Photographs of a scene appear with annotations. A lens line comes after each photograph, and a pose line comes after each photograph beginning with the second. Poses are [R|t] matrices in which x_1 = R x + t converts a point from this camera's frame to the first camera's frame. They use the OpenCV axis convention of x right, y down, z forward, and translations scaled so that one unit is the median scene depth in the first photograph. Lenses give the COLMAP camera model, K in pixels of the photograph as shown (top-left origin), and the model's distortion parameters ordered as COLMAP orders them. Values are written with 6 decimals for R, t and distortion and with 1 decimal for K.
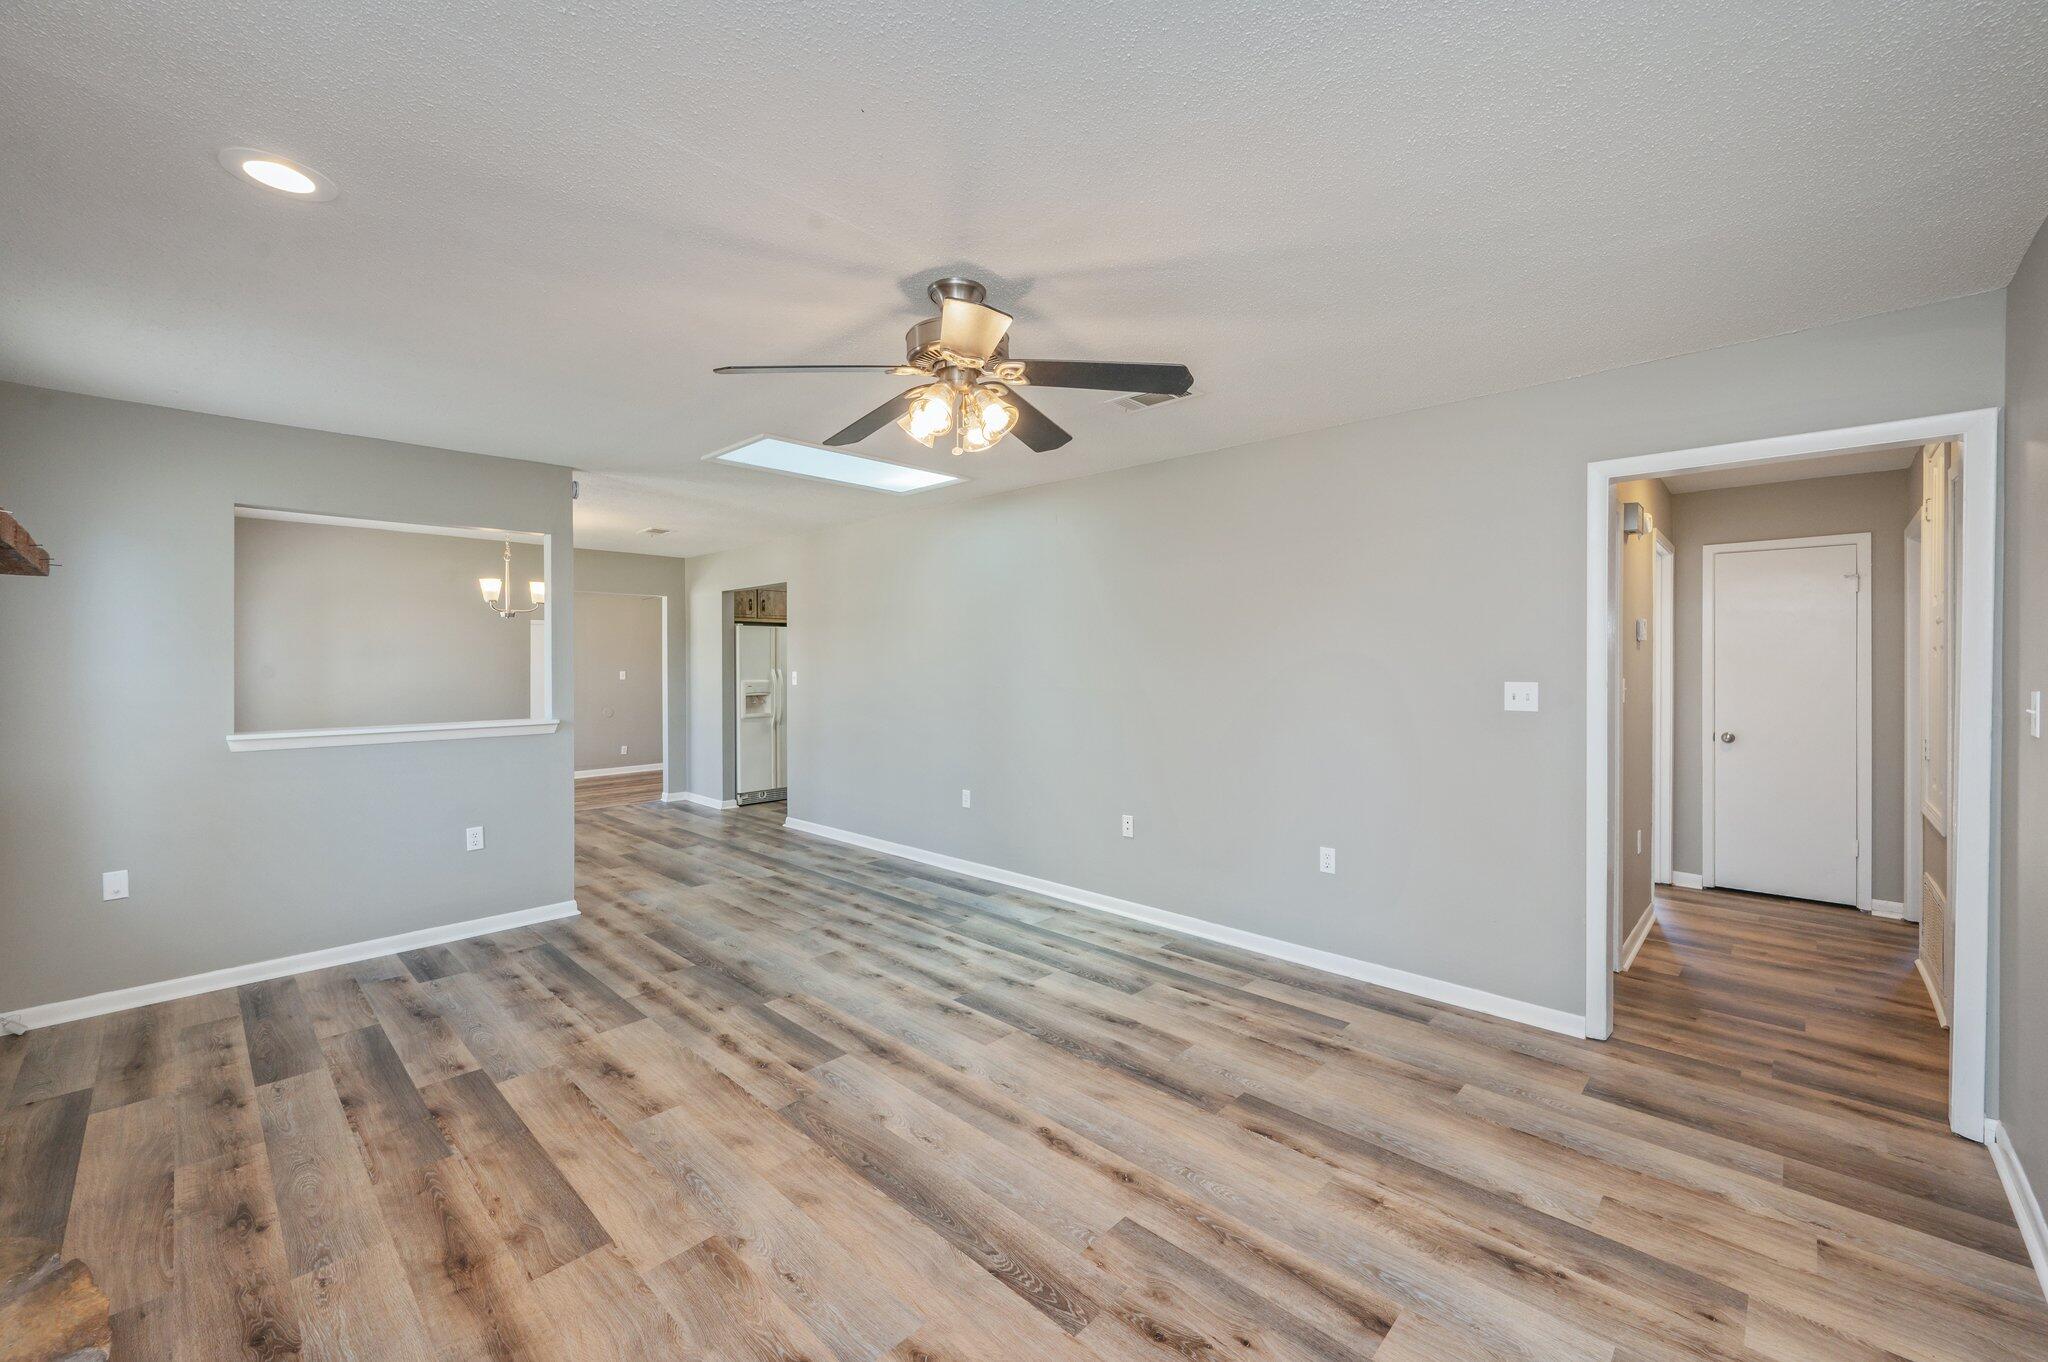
lens RADIAL K [[817.1, 0, 1025.0], [0, 817.1, 668.5], [0, 0, 1]] dist [0.001493, -0.000306]
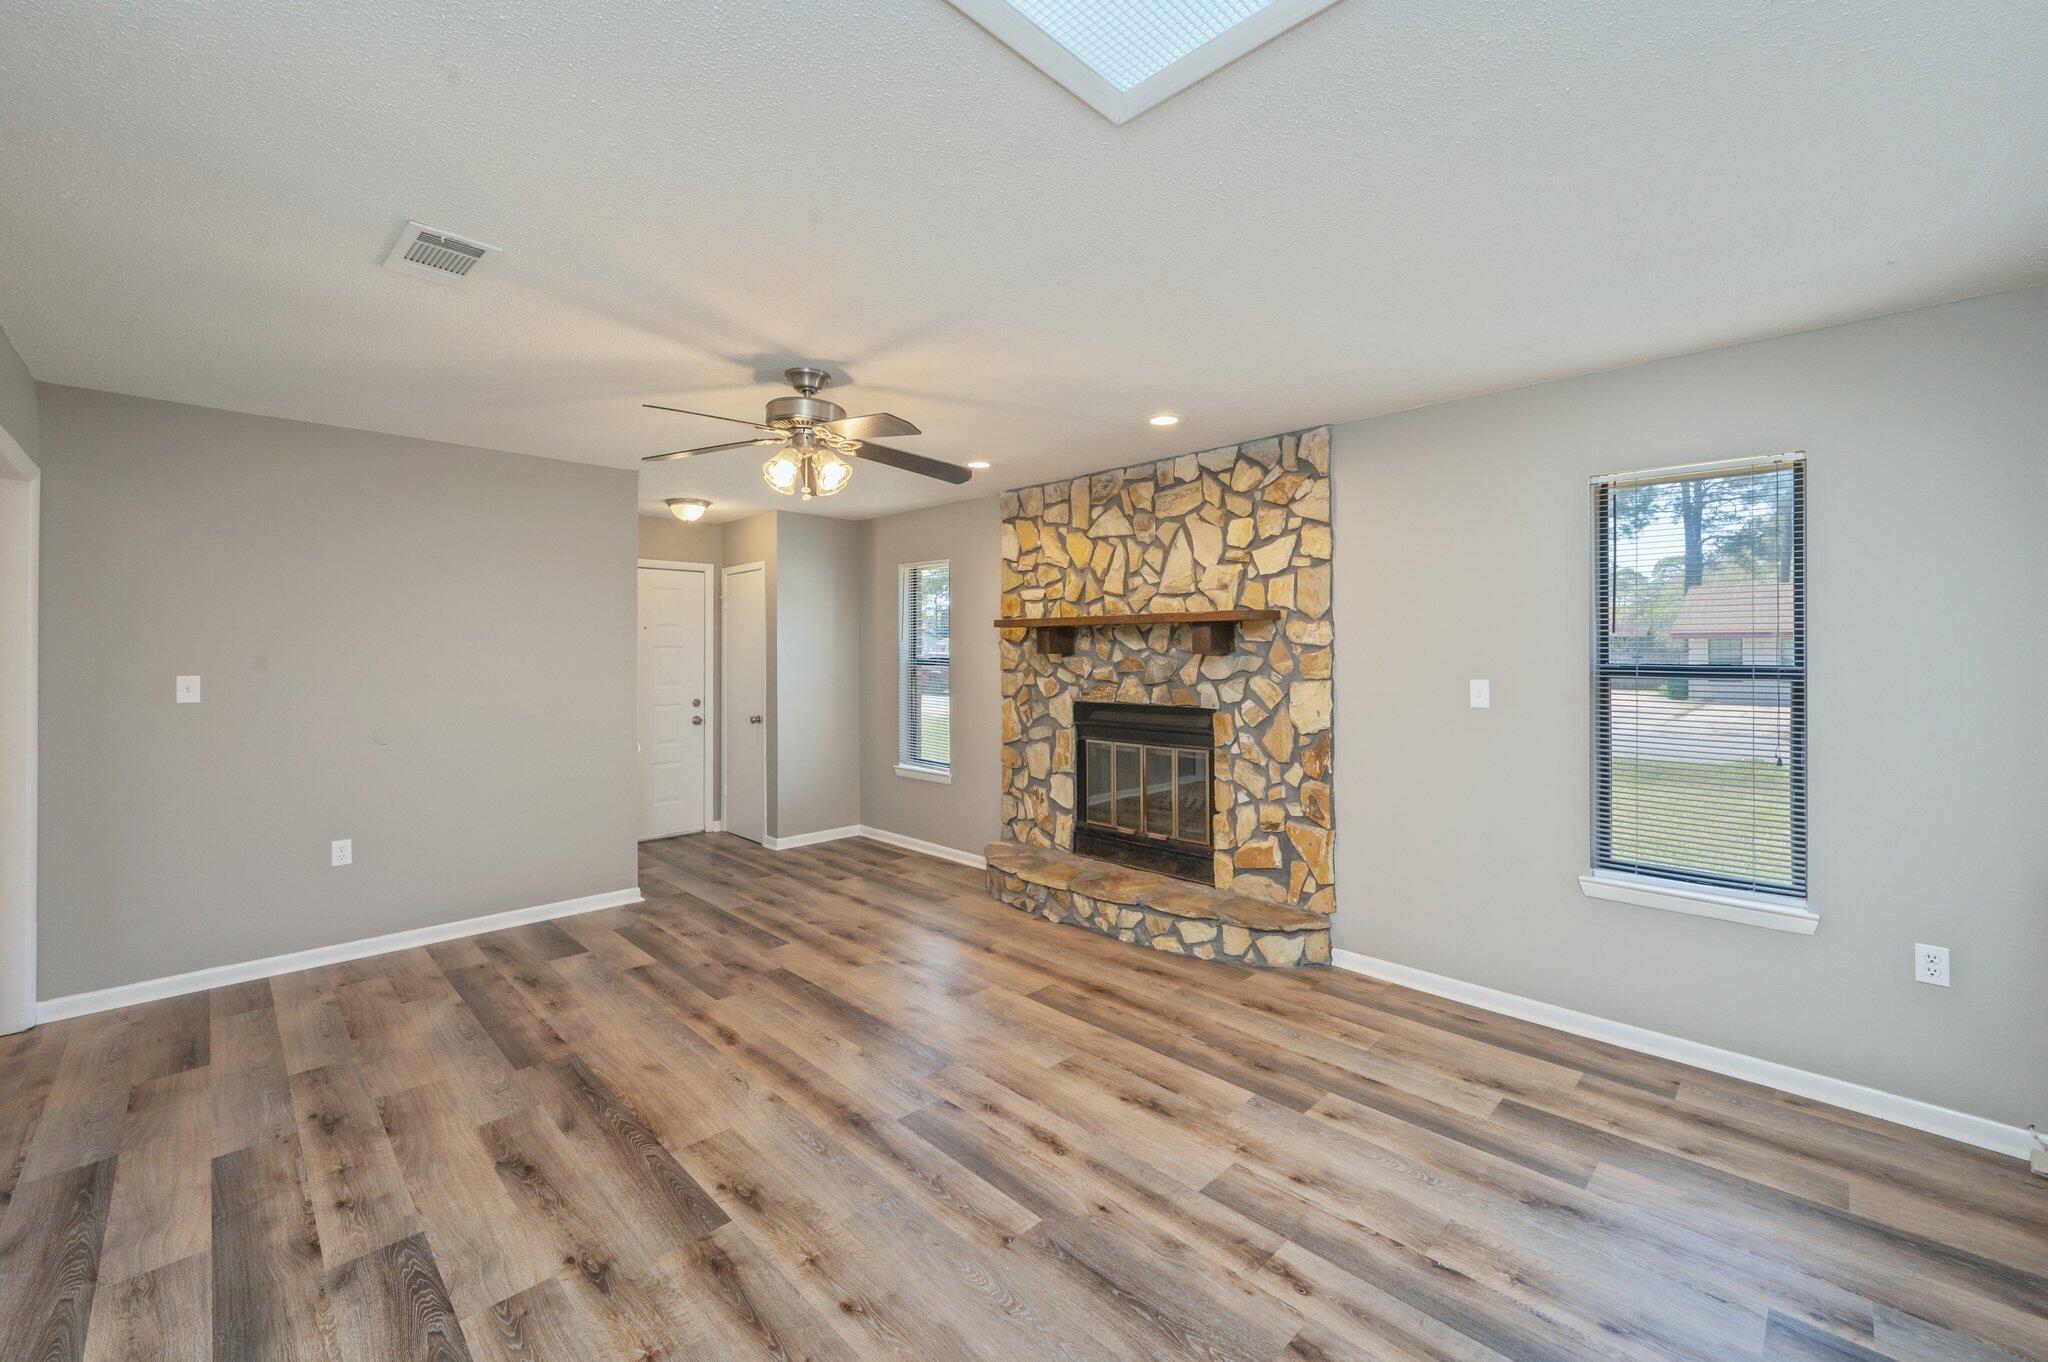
lens RADIAL K [[817.1, 0, 1021.0], [0, 817.1, 665.3], [0, 0, 1]] dist [0.001493, -0.000306]
pose [[-0.999781, 0.002007, 0.020816, -0.336529], [0.002499, 0.999717, 0.023638, -0.021236], [-0.020763, 0.023684, -0.999504, 1.694156]]
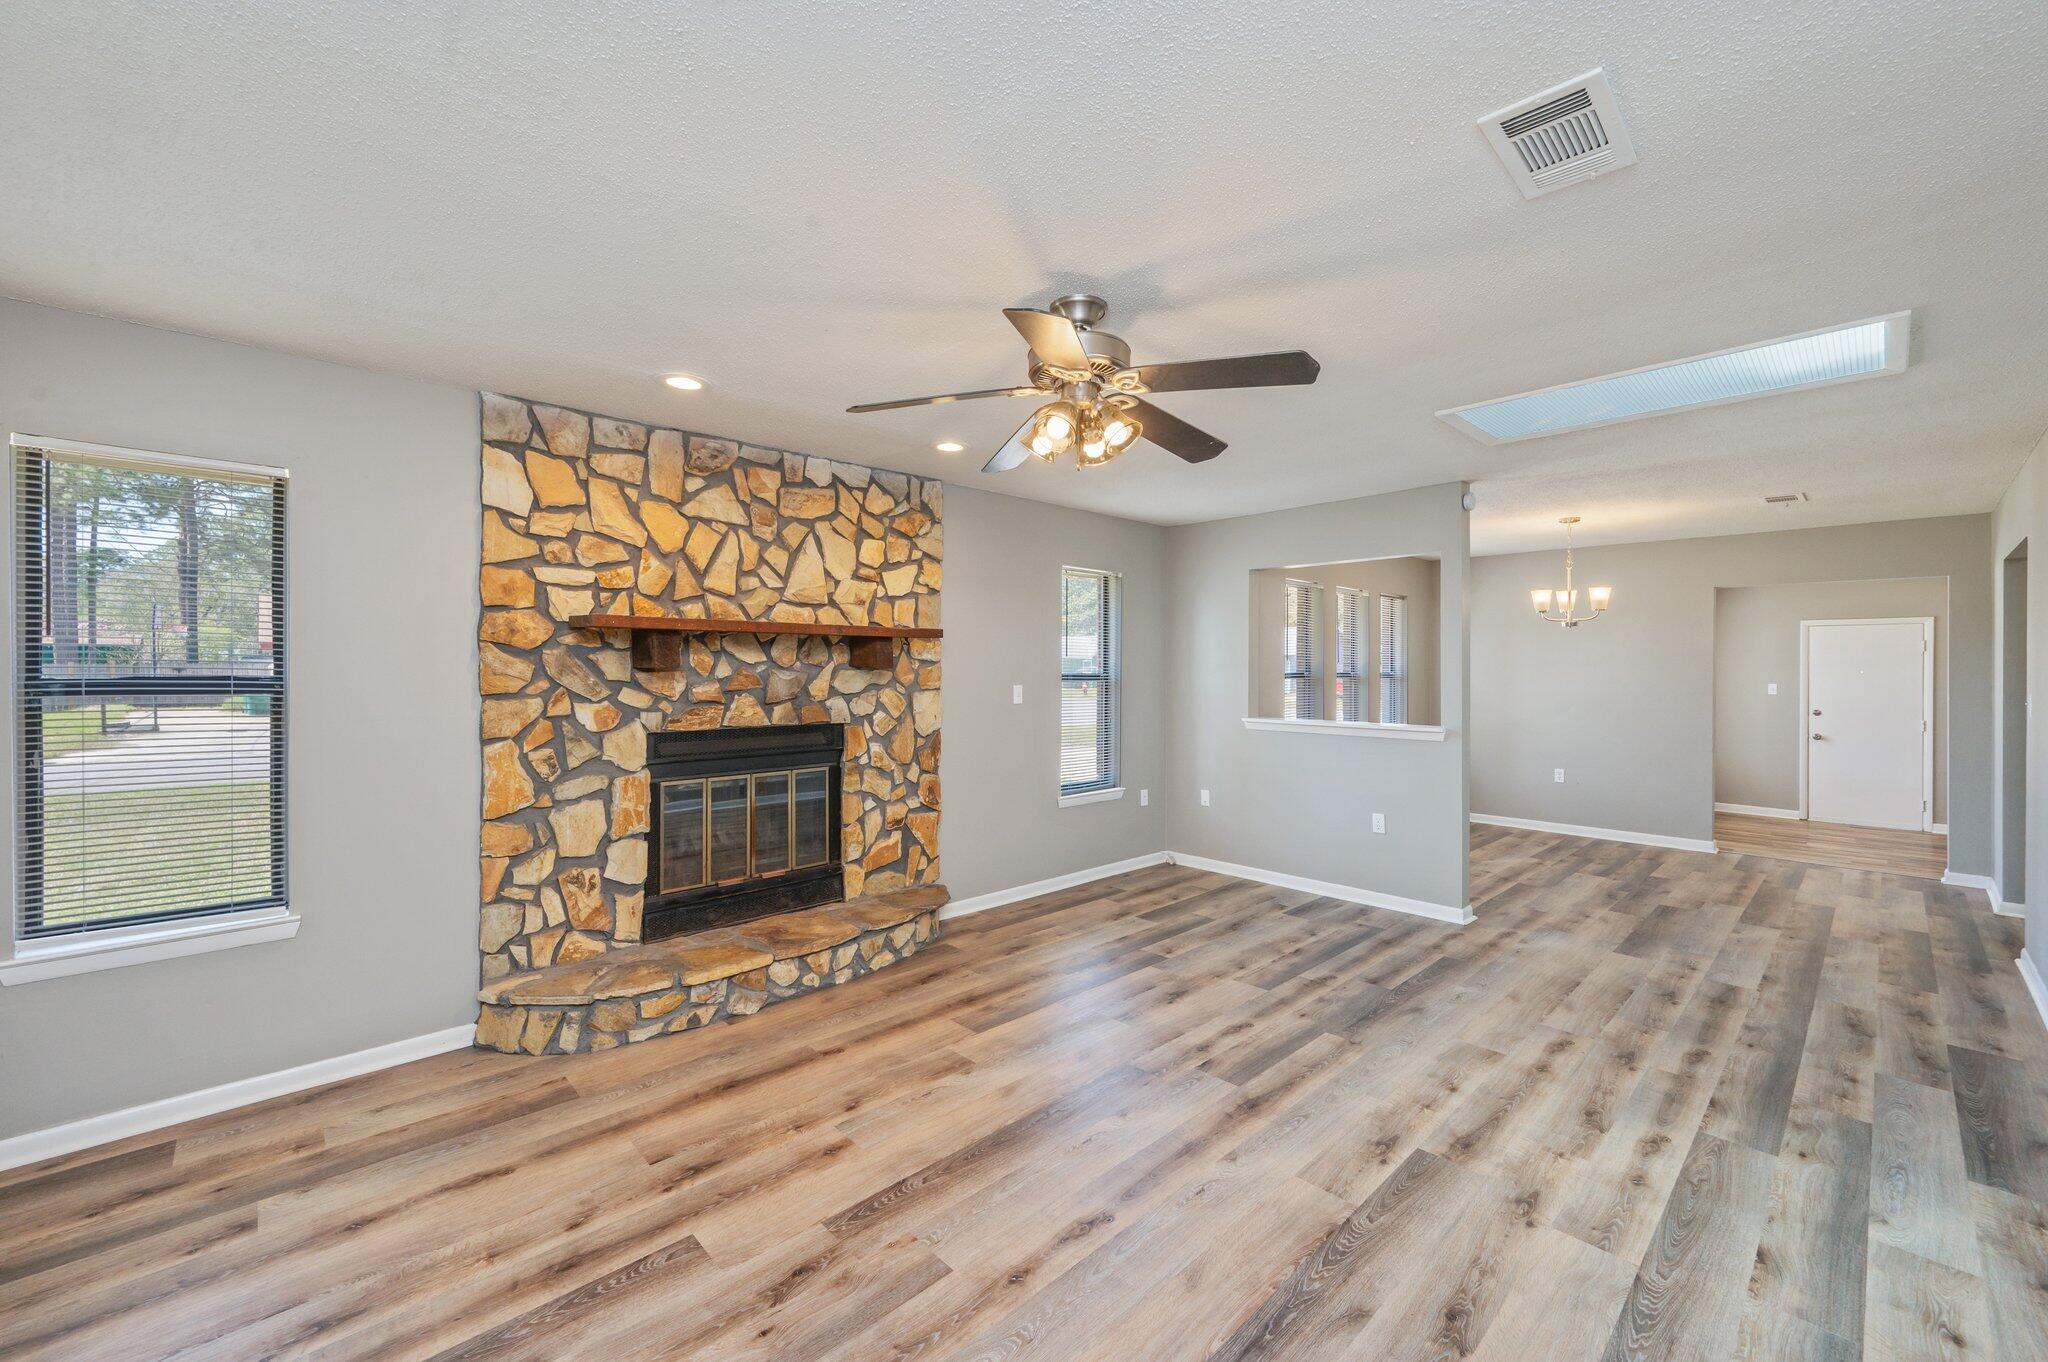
lens RADIAL K [[817.1, 0, 1023.7], [0, 817.1, 687.5], [0, 0, 1]] dist [0.001493, -0.000306]
pose [[-0.051741, 0.026407, -0.998311, 0.675669], [-0.010786, 0.999577, 0.026999, -0.014934], [0.998602, 0.012165, -0.051435, 0.731002]]
